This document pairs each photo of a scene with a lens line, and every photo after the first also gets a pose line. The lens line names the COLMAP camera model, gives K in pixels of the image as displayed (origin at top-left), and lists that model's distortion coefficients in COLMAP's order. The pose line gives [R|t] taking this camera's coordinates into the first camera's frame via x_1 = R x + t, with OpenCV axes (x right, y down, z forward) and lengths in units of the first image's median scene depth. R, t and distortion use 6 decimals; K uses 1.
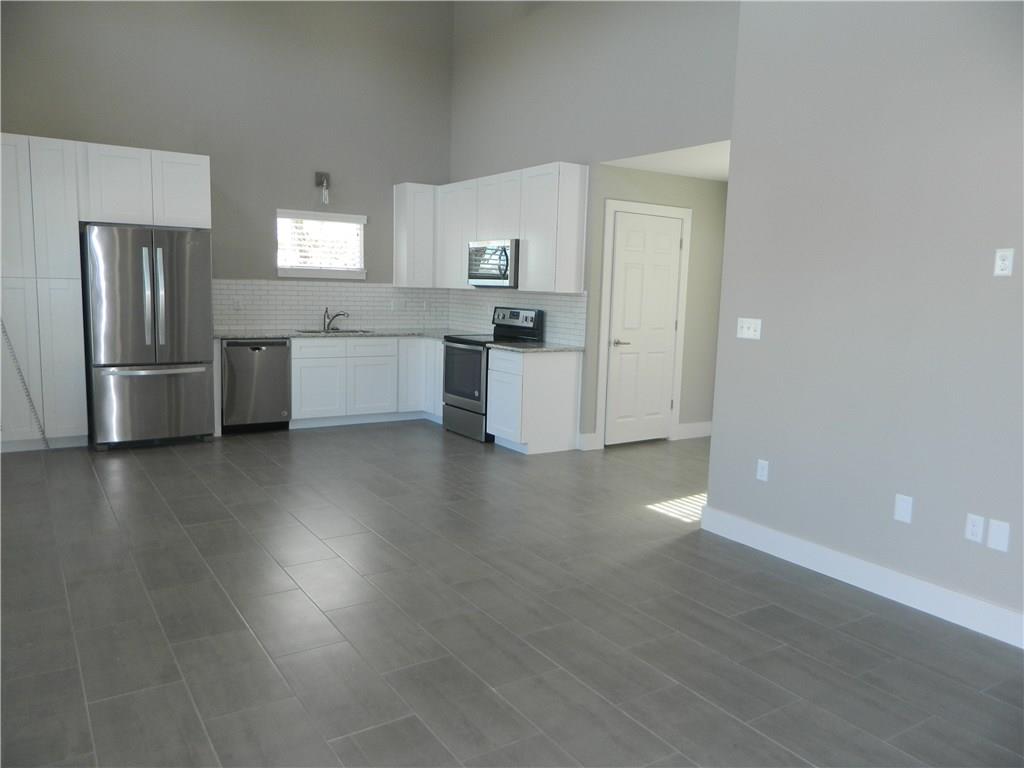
lens RADIAL K [[771.8, 0, 515.3], [0, 771.8, 383.3], [0, 0, 1]] dist [0.007347, -0.000667]
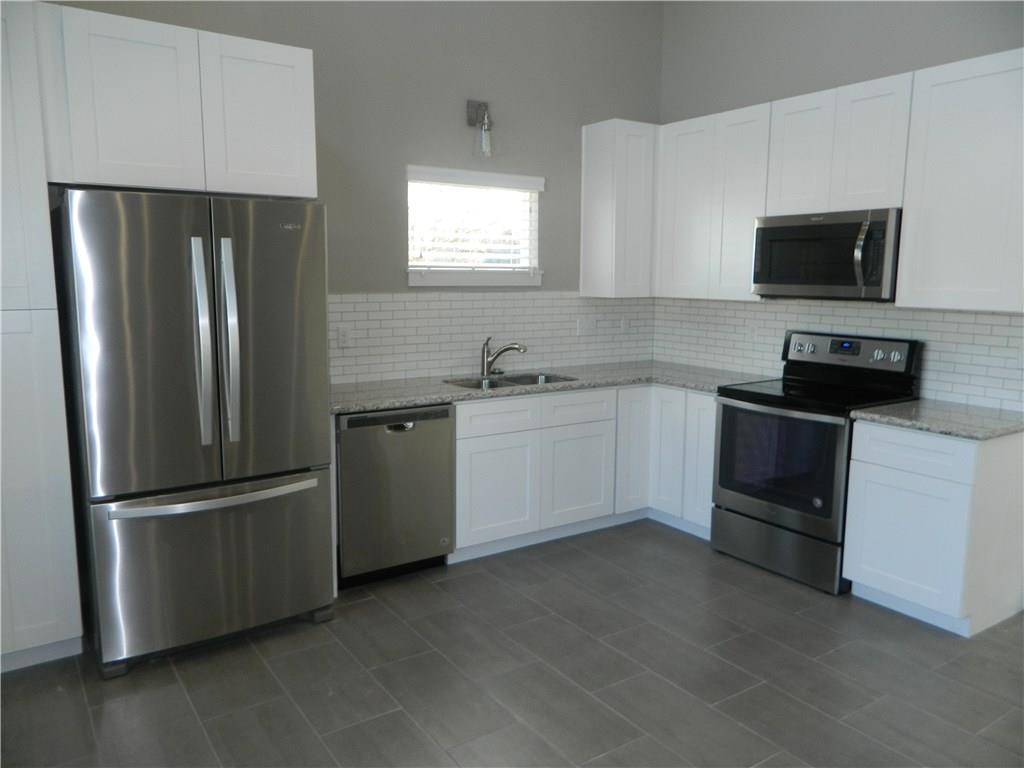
lens RADIAL K [[771.8, 0, 514.5], [0, 771.8, 383.4], [0, 0, 1]] dist [0.007347, -0.000667]
pose [[0.999595, -0.022926, 0.016863, -0.246754], [0.022650, 0.999609, 0.016385, -0.076137], [-0.017232, -0.015997, 0.999724, 0.442112]]
